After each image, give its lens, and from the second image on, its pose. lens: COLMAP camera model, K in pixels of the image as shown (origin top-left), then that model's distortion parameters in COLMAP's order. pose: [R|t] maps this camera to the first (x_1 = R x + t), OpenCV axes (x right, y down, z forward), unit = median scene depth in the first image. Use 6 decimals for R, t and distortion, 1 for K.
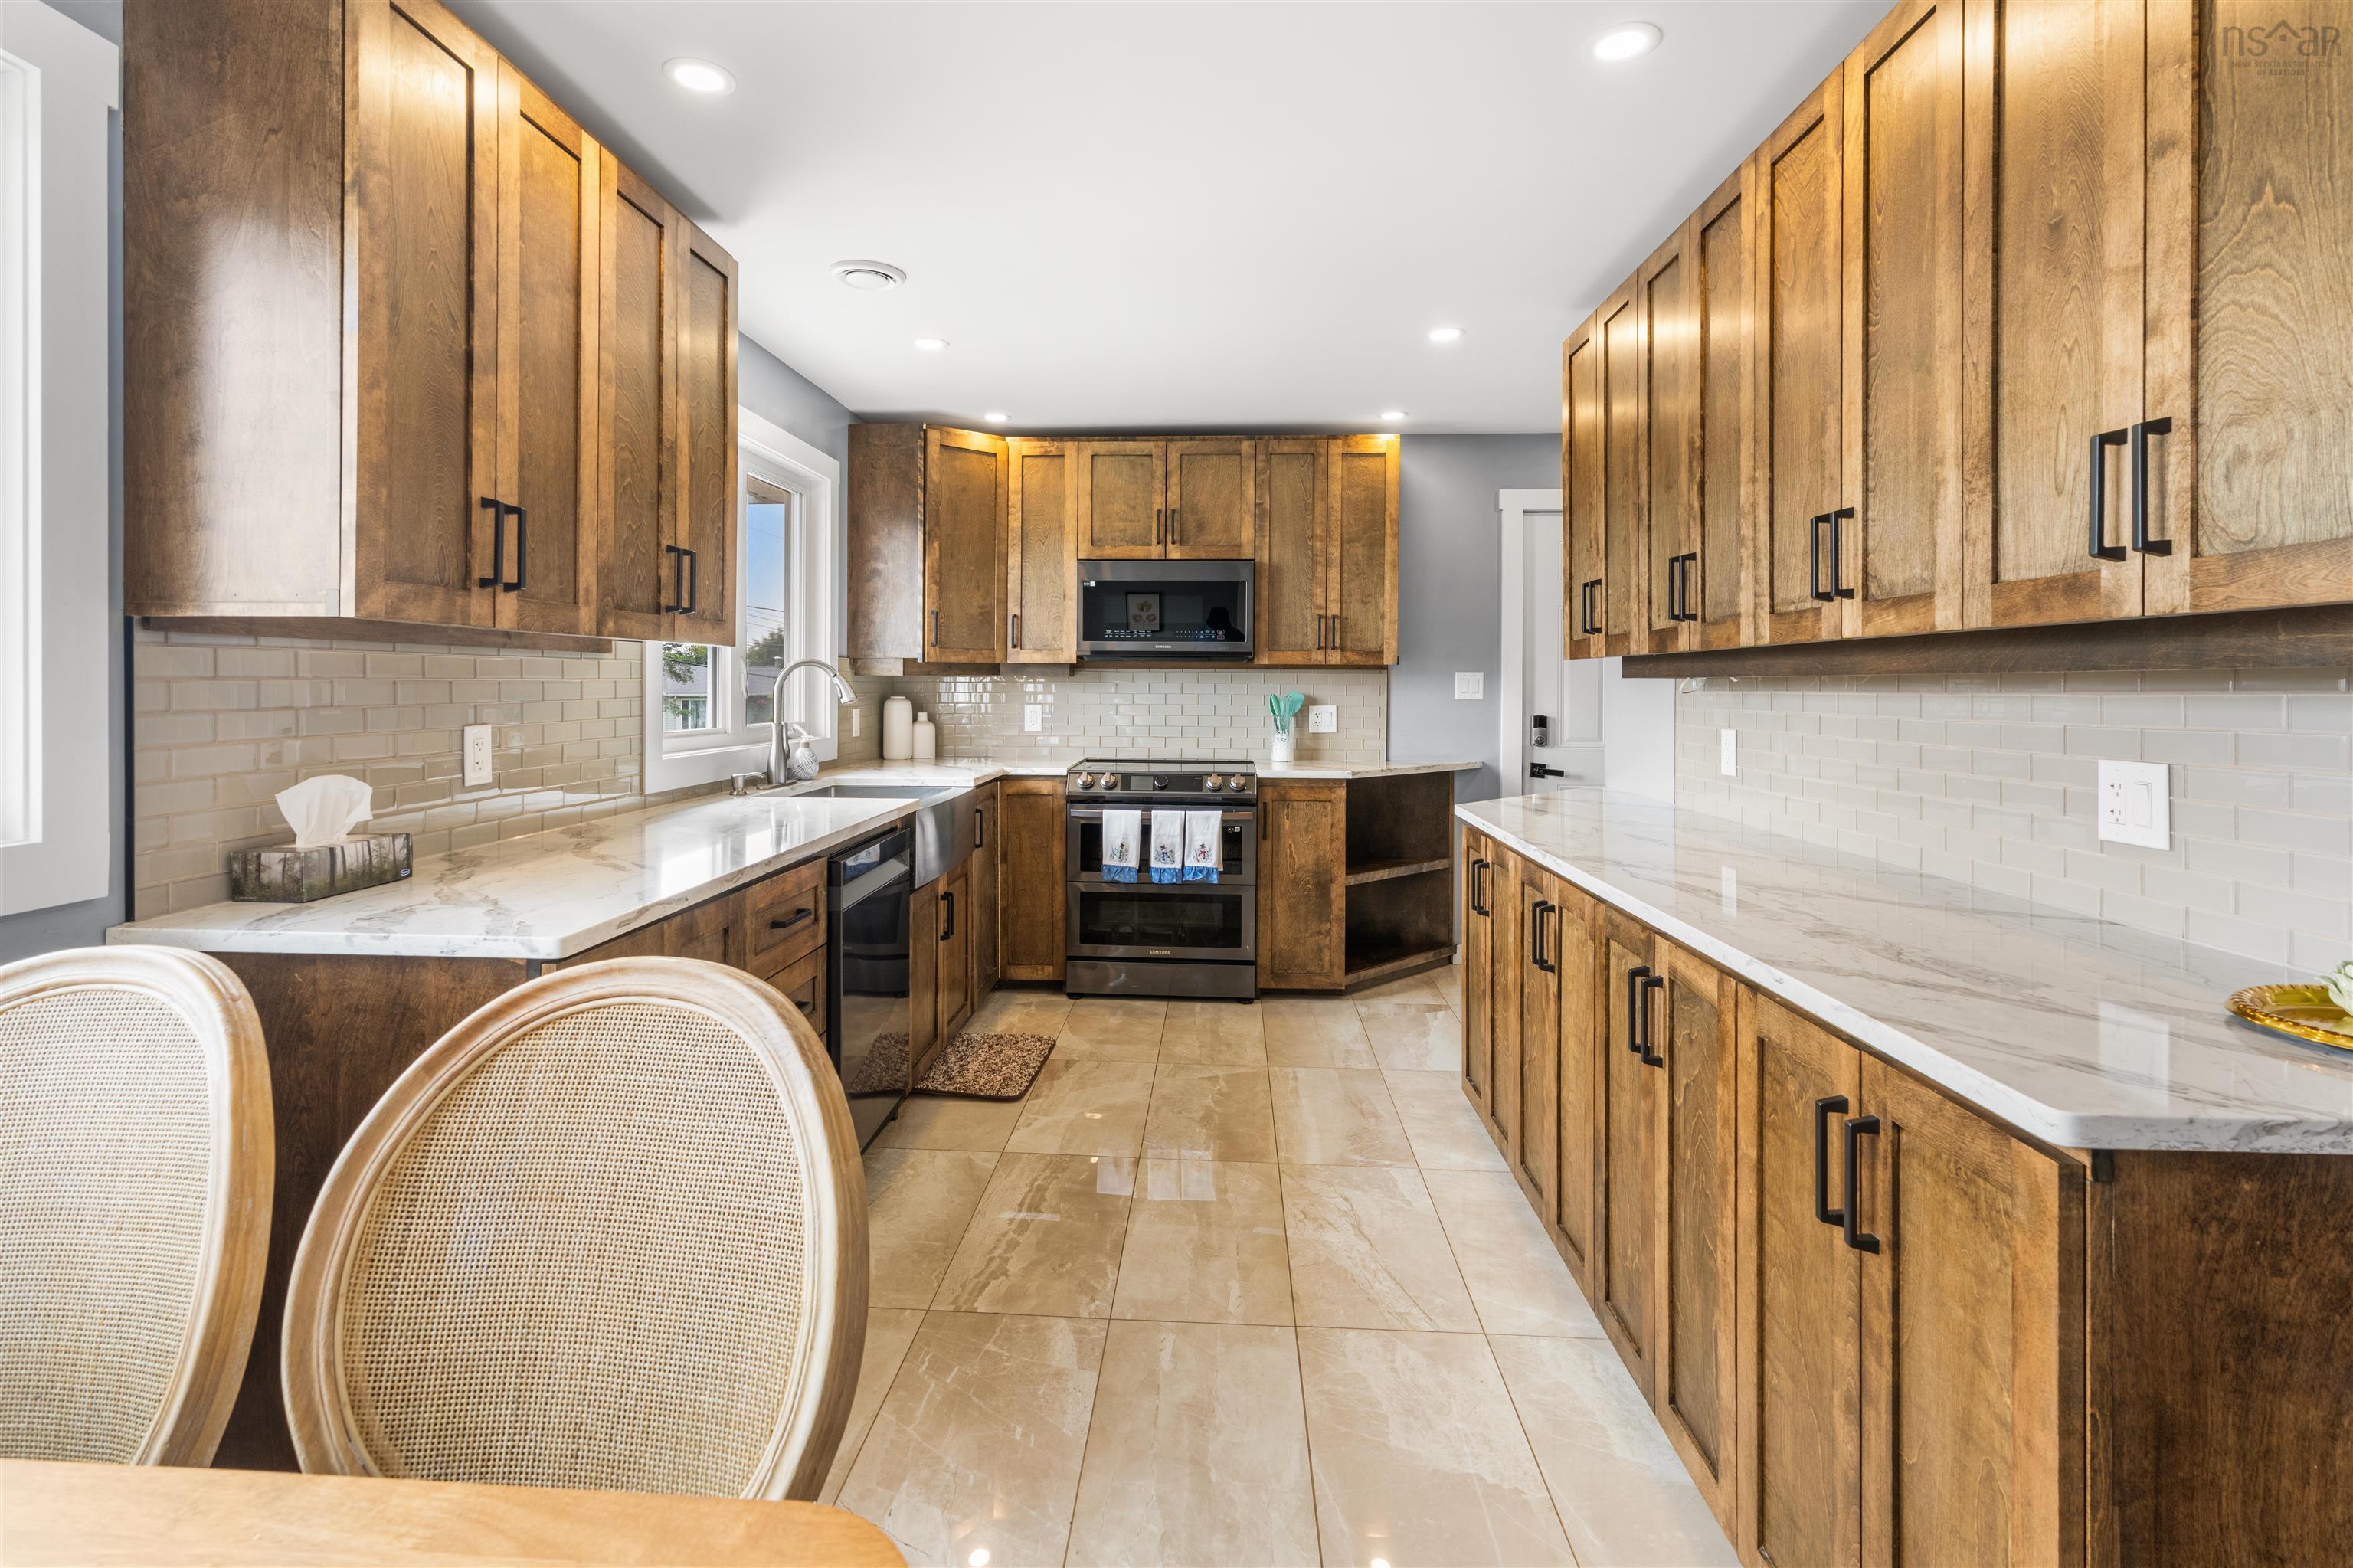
lens RADIAL K [[1092.0, 0, 1153.4], [0, 1092.0, 690.2], [0, 0, 1]] dist [-0.002146, 0.001314]
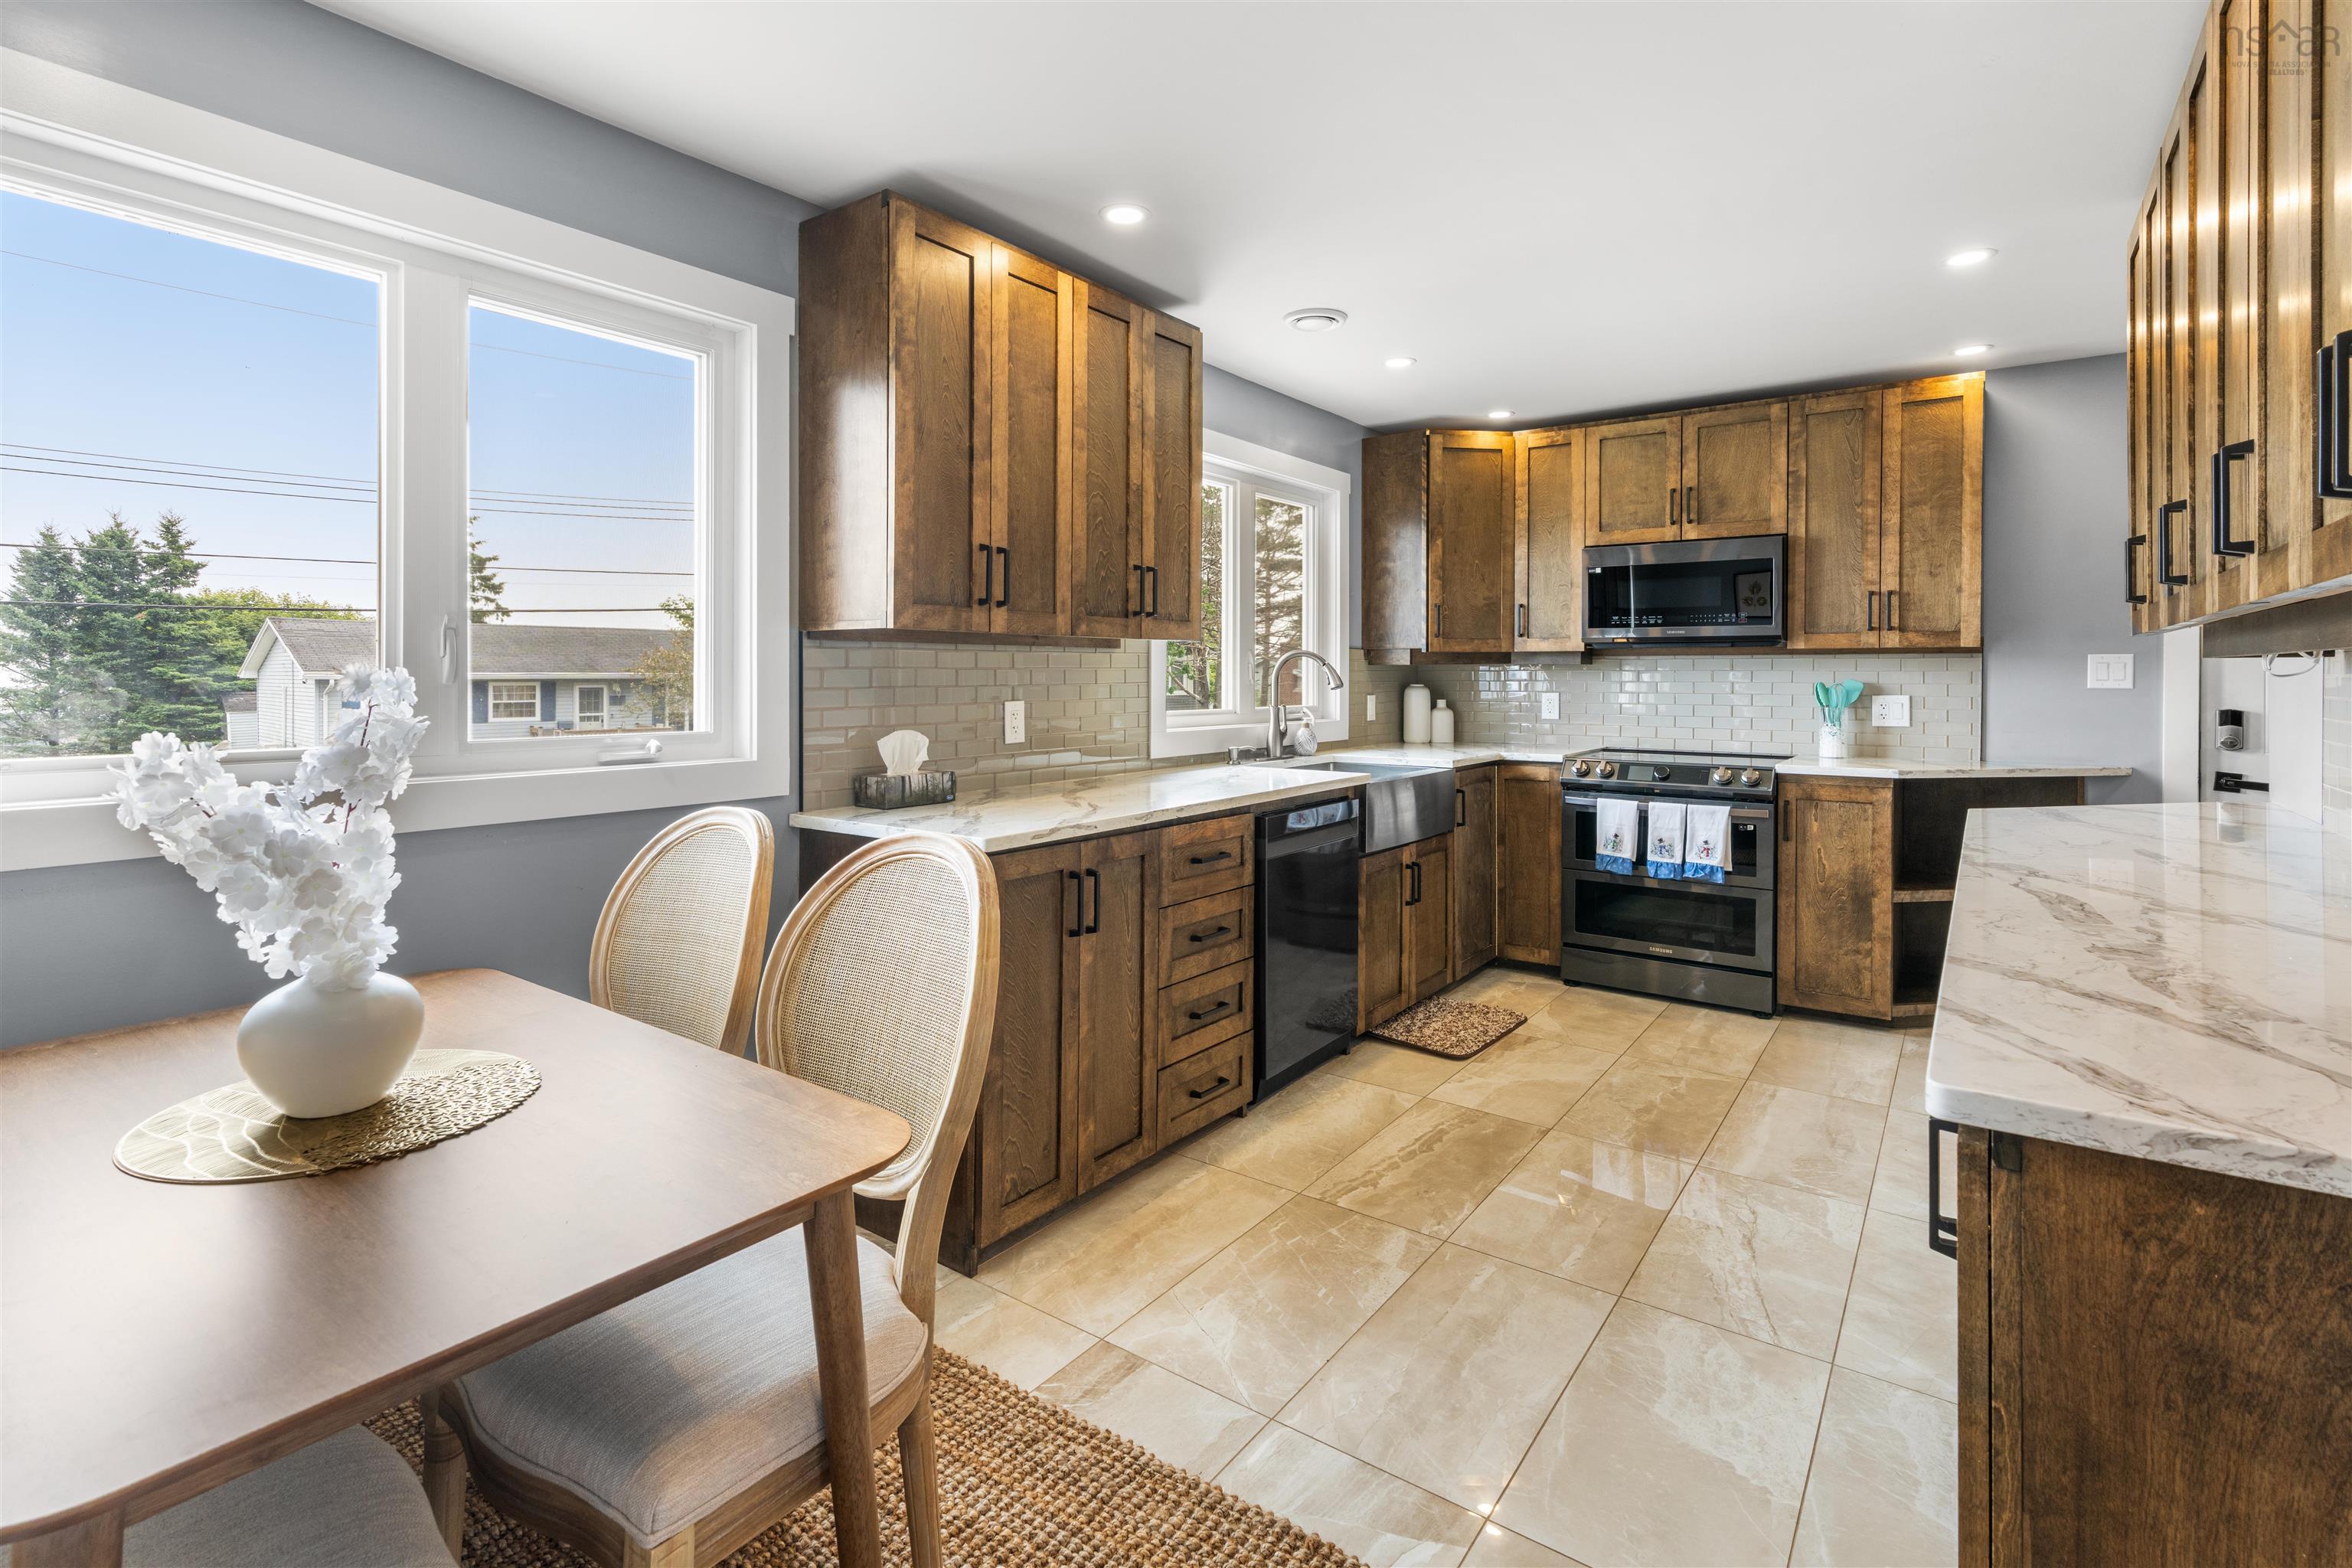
lens RADIAL K [[1097.7, 0, 1177.0], [0, 1097.7, 678.9], [0, 0, 1]] dist [-0.000381, 0.001092]
pose [[0.844543, -0.002516, -0.535482, 0.306802], [0.000578, 0.999993, -0.003787, 0.008732], [0.535488, 0.002889, 0.844538, -0.083373]]
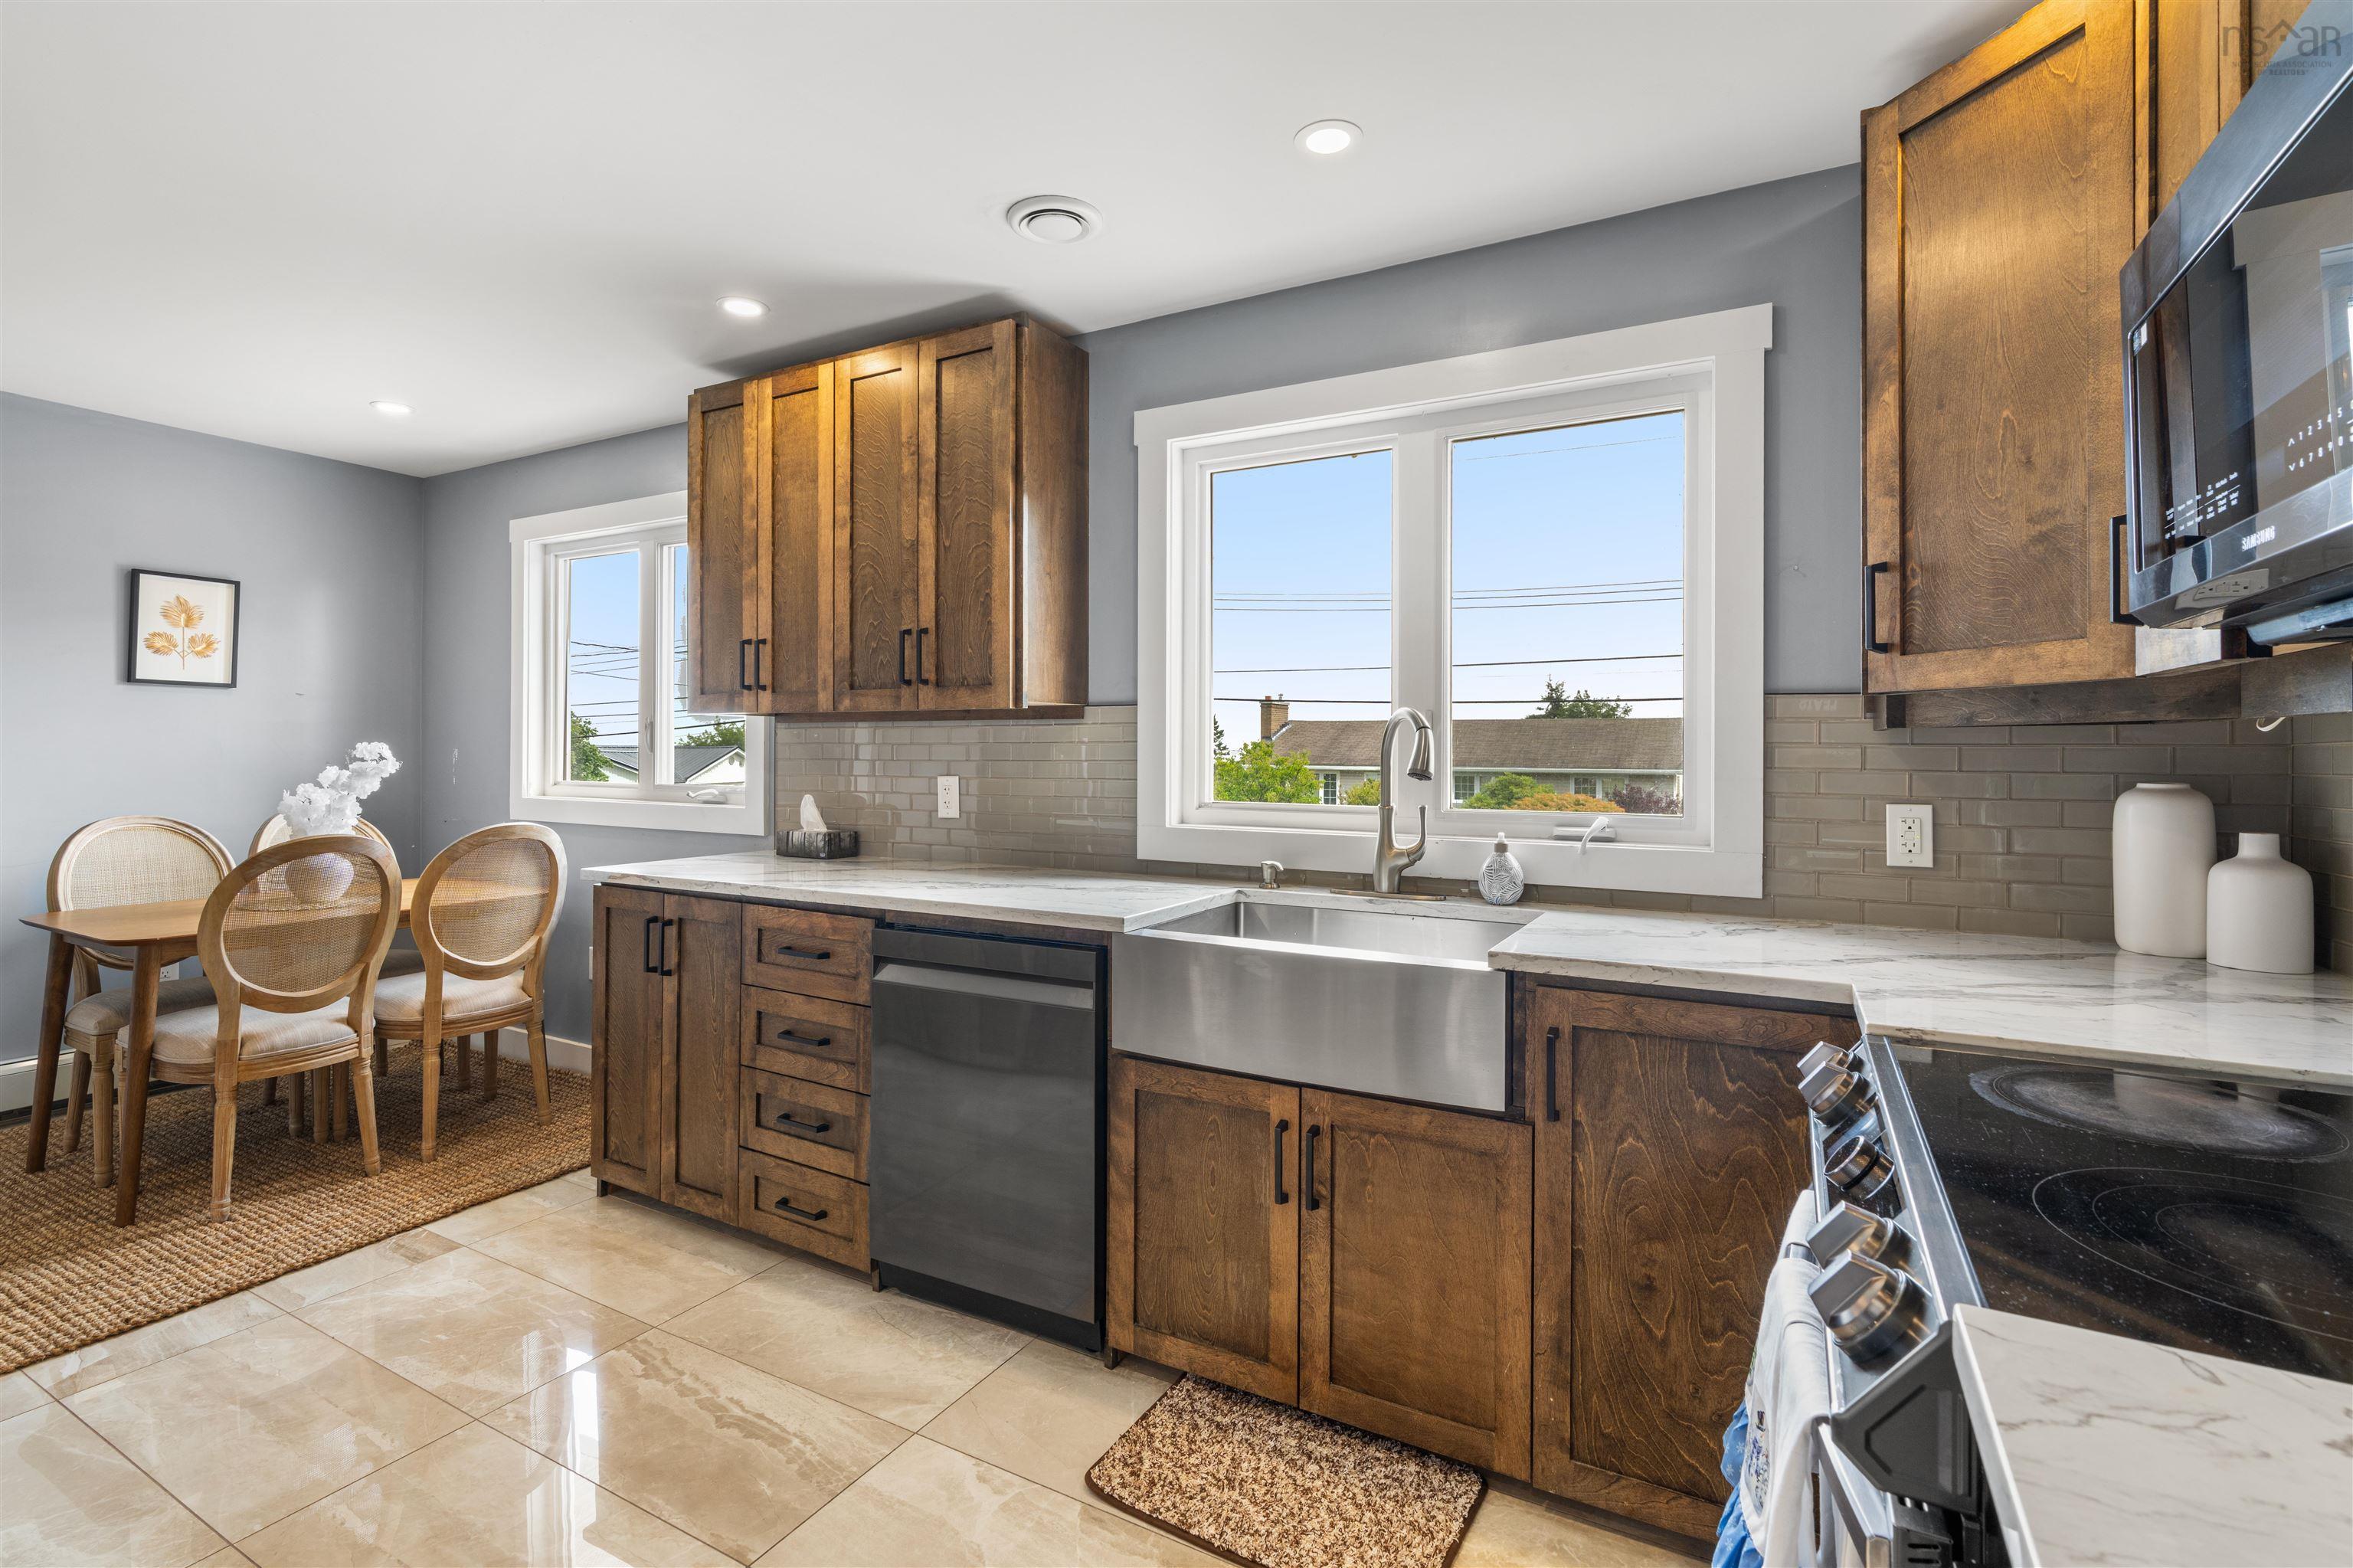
lens RADIAL K [[1096.0, 0, 1173.0], [0, 1096.0, 745.6], [0, 0, 1]] dist [-0.001133, 0.000474]
pose [[-0.430196, -0.010306, -0.902677, 0.519458], [-0.011679, 0.999915, -0.005850, -0.001965], [0.902660, 0.008026, -0.430280, 1.810617]]
